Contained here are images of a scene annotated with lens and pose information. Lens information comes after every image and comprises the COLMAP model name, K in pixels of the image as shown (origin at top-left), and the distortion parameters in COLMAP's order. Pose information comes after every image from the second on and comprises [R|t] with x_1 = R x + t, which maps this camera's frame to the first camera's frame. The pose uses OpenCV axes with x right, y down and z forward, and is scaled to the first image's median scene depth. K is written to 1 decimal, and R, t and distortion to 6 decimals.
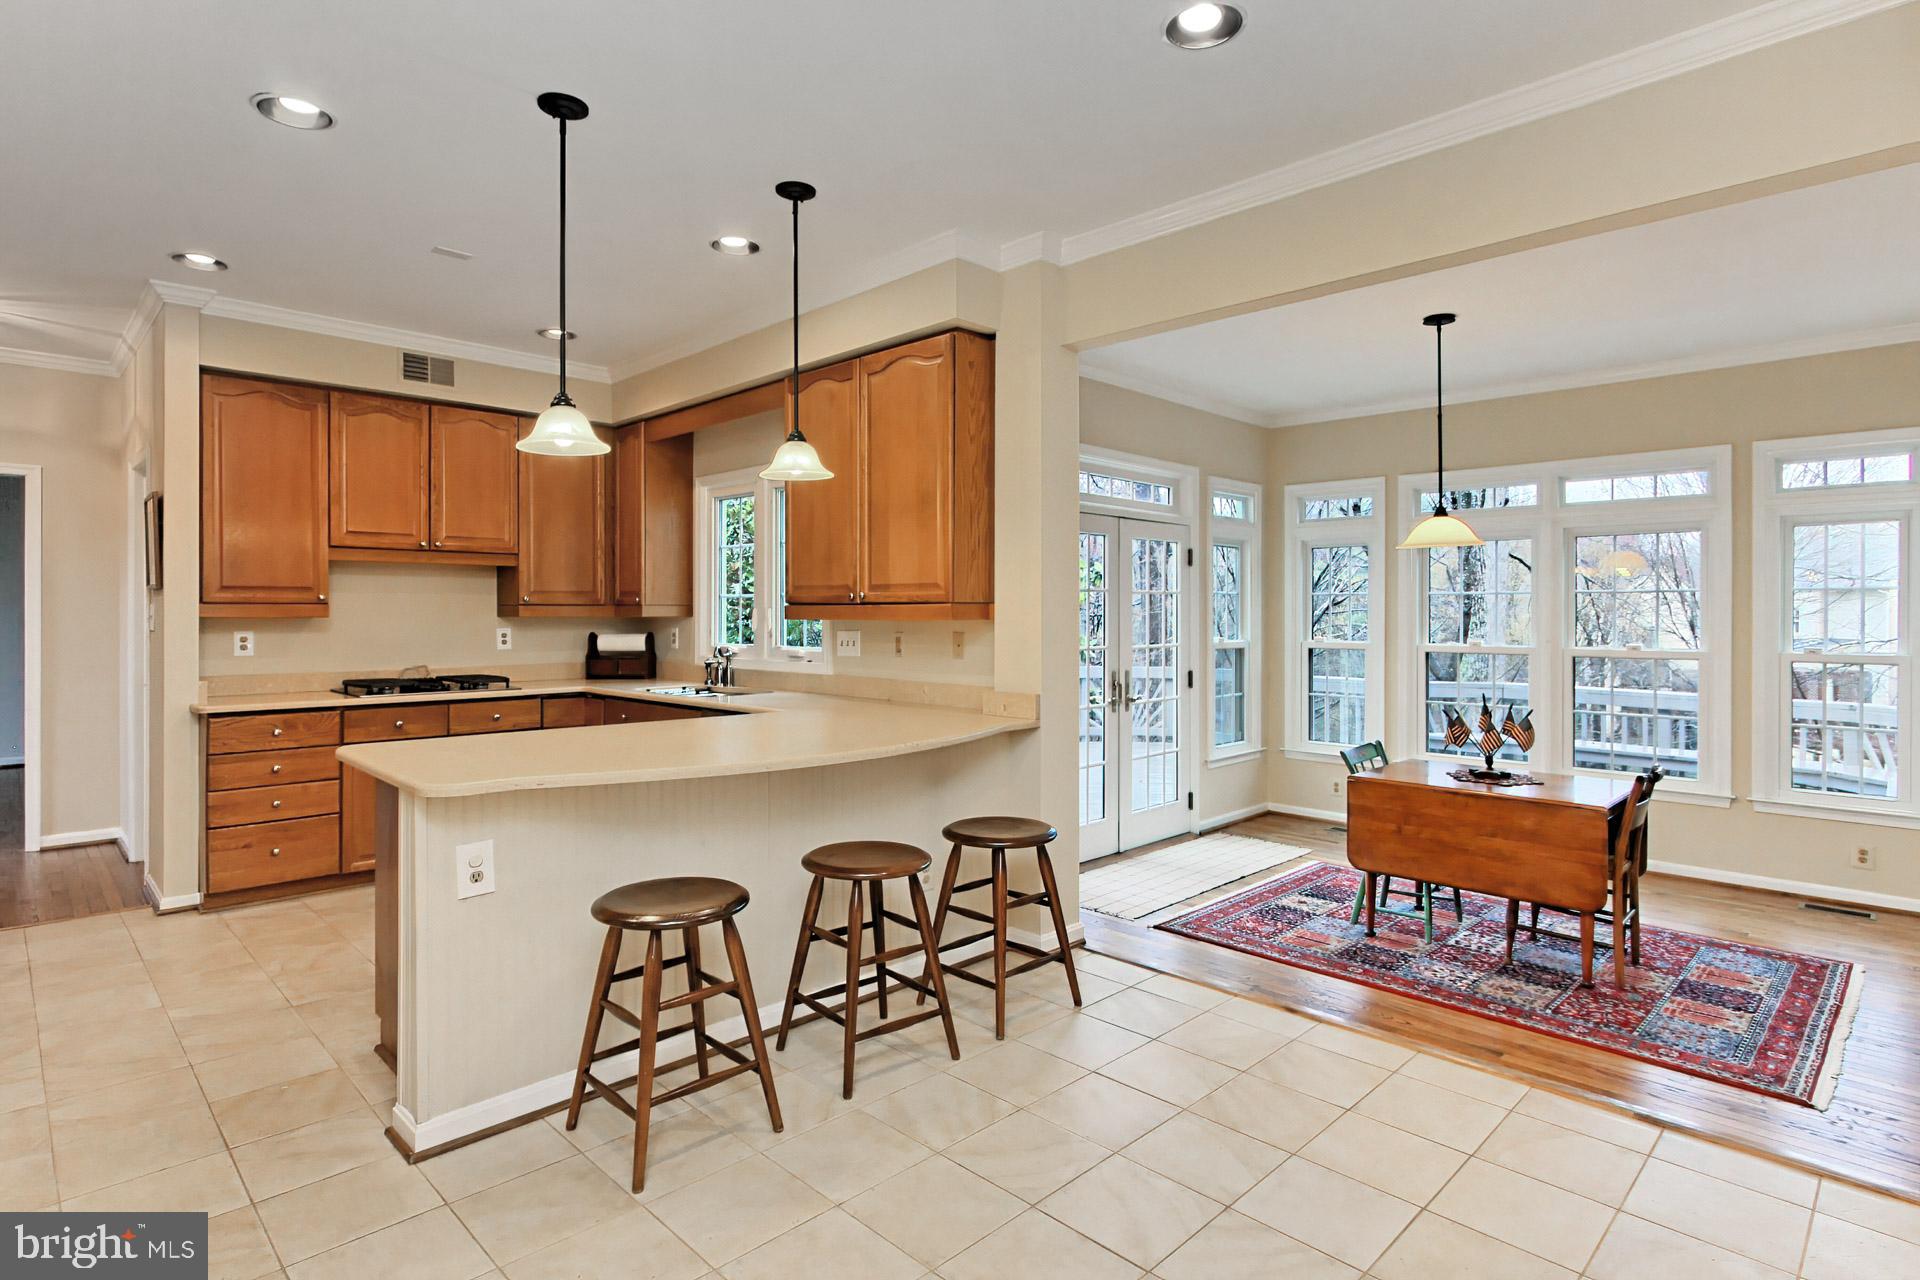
lens RADIAL K [[977.8, 0, 962.3], [0, 977.8, 625.6], [0, 0, 1]] dist [-0.004349, 0.000353]
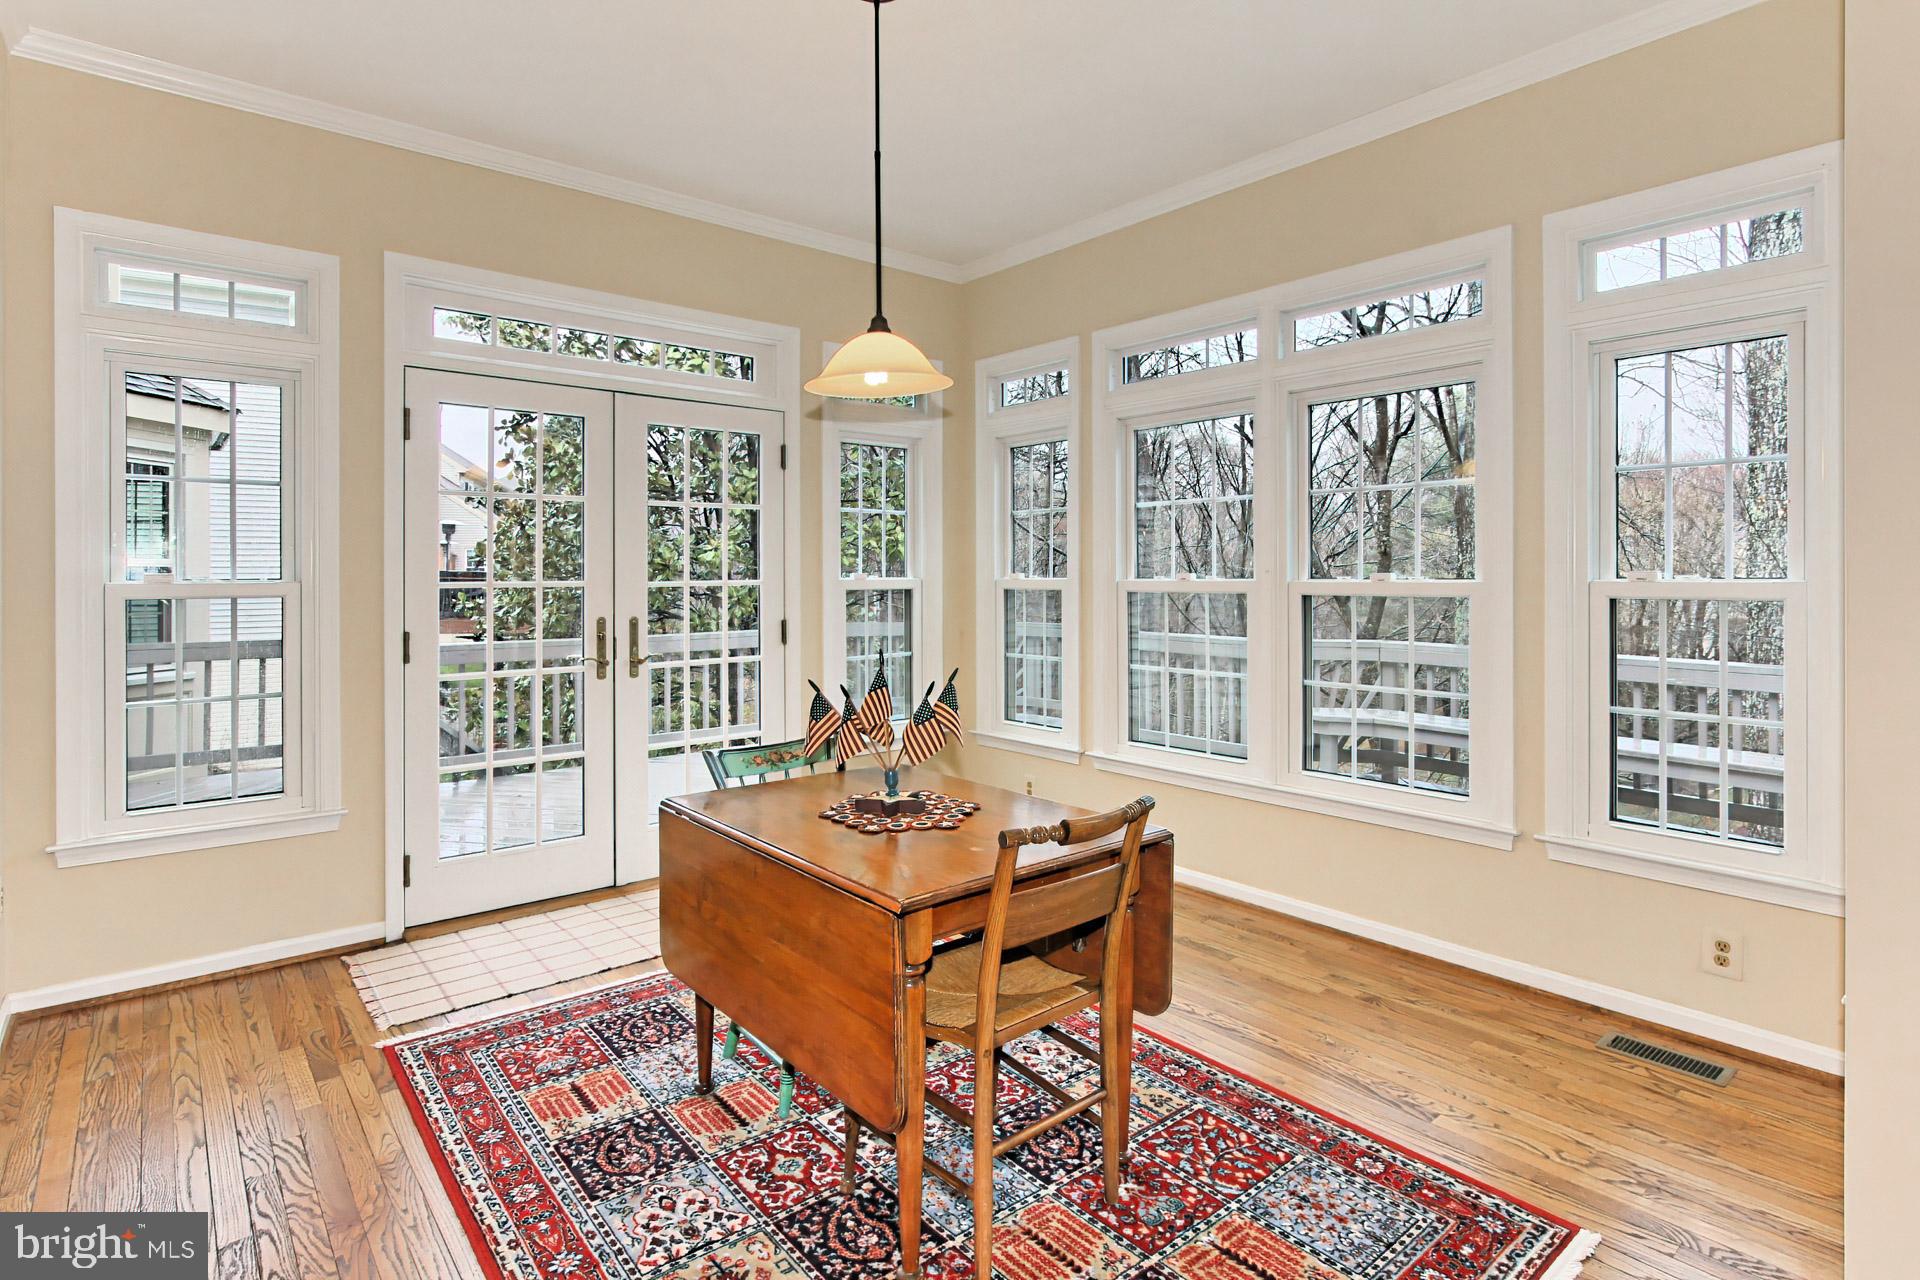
lens RADIAL K [[977.8, 0, 946.8], [0, 977.8, 588.6], [0, 0, 1]] dist [-0.004349, 0.000353]
pose [[0.995965, -0.002478, -0.089706, 0.573701], [0.002550, 0.999997, 0.000691, 0.033926], [0.089704, -0.000917, 0.995968, 0.444547]]
